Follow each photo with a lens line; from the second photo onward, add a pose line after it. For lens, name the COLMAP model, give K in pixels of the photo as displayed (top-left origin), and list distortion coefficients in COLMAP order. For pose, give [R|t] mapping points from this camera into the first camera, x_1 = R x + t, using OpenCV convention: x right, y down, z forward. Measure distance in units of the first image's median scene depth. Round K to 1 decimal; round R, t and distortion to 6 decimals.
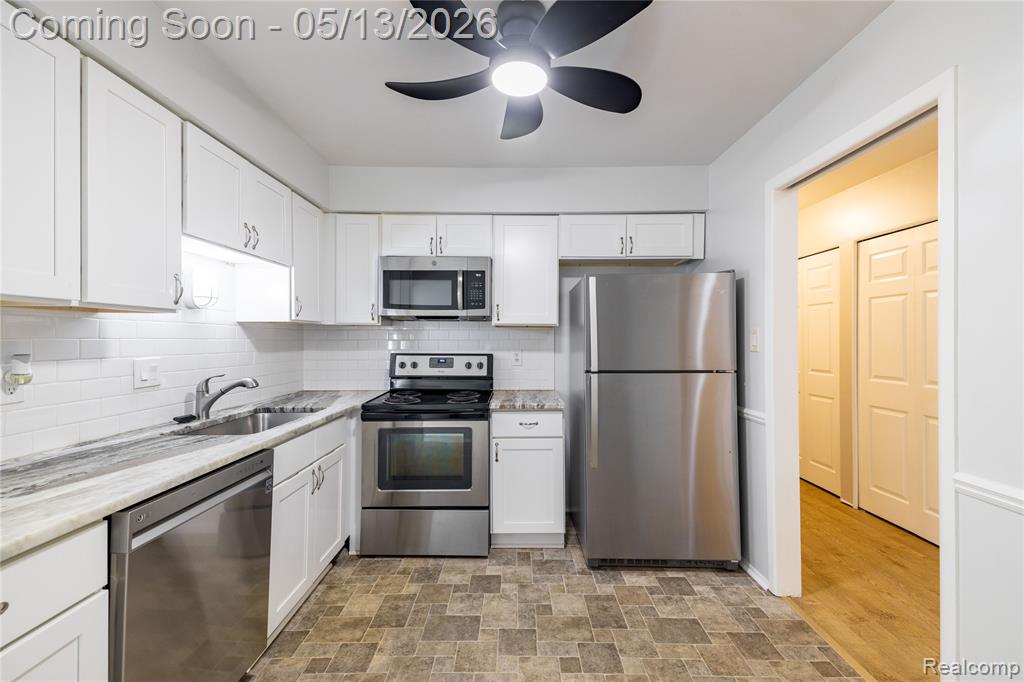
lens RADIAL K [[415.3, 0, 513.3], [0, 415.3, 337.9], [0, 0, 1]] dist [0.060561, -0.022118]
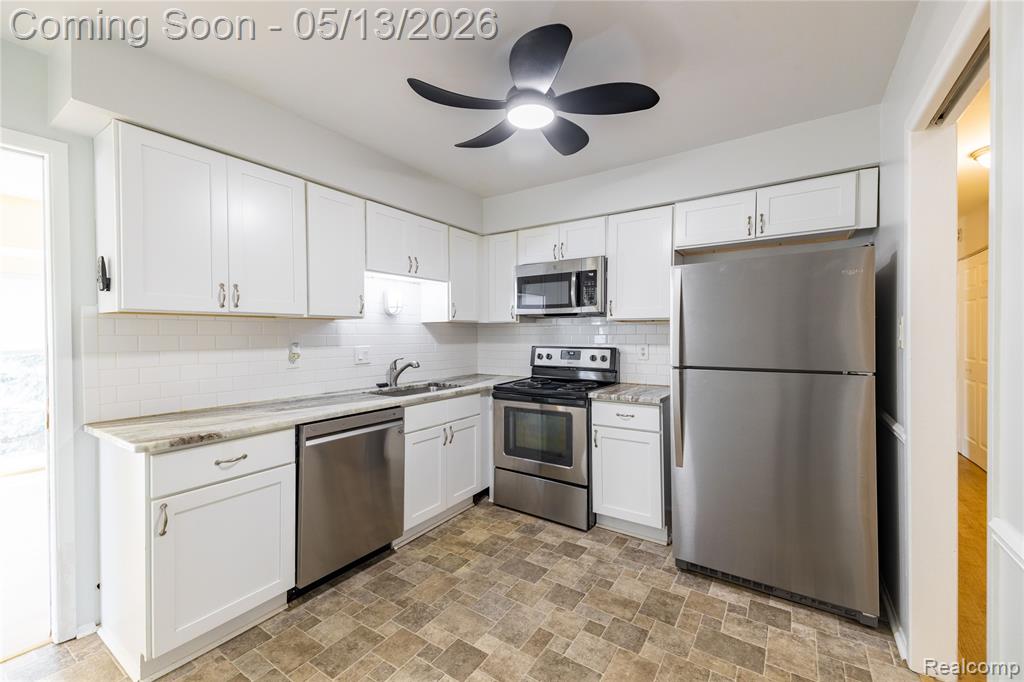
lens RADIAL K [[415.3, 0, 513.3], [0, 415.3, 337.9], [0, 0, 1]] dist [0.060561, -0.022118]
pose [[0.834800, 0.000806, -0.550552, 0.383030], [0.006384, 0.999918, 0.011144, 0.000494], [0.550516, -0.012818, 0.834726, -0.016937]]
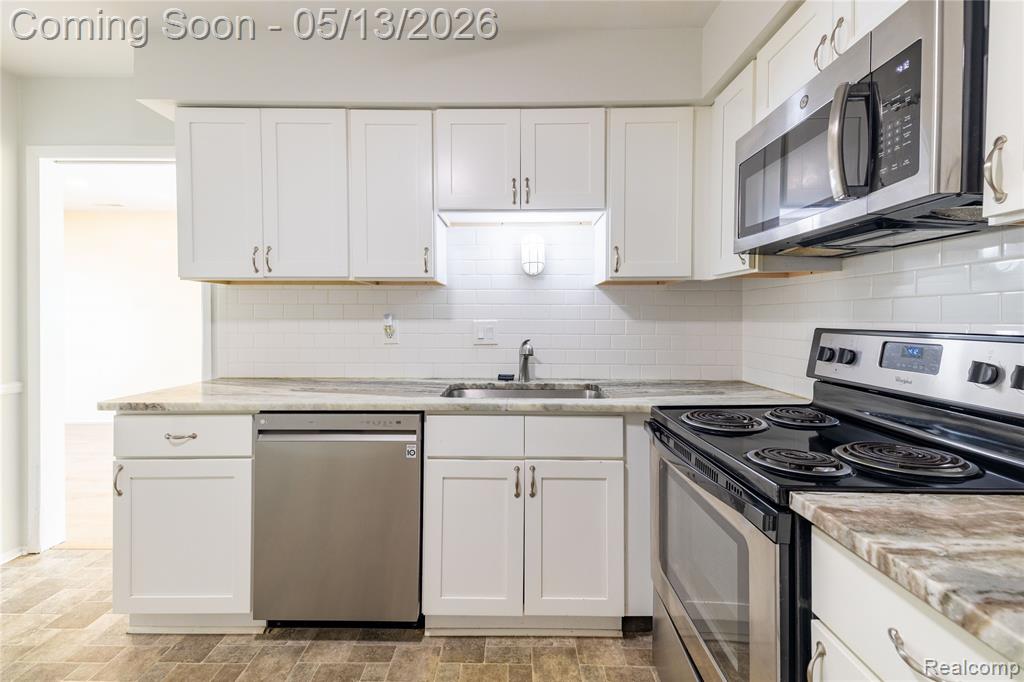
lens RADIAL K [[434.5, 0, 513.3], [0, 434.5, 320.7], [0, 0, 1]] dist [0.058538, -0.021244]
pose [[-0.008162, 0.003506, -0.999961, 0.269827], [0.002125, 0.999992, 0.003489, 0.032514], [0.999964, -0.002097, -0.008170, 0.808440]]
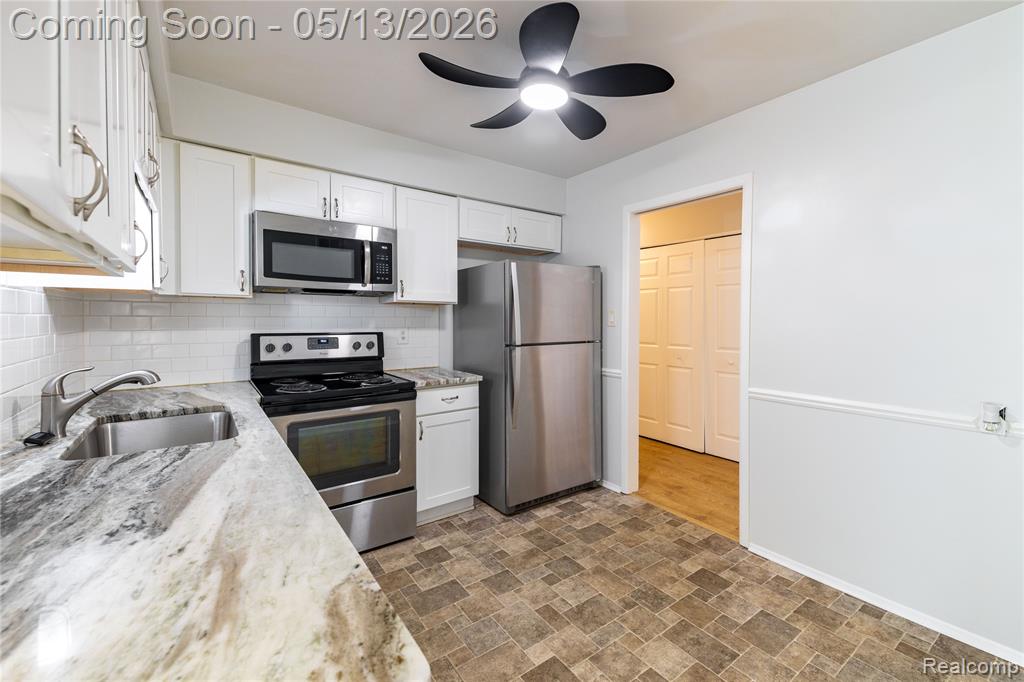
lens RADIAL K [[439.2, 0, 531.0], [0, 439.2, 323.1], [0, 0, 1]] dist [0.068191, -0.000004]
pose [[0.797187, -0.004837, 0.603713, -0.474377], [-0.006092, 0.999853, 0.016054, 0.000135], [-0.603701, -0.016476, 0.797040, 0.004885]]
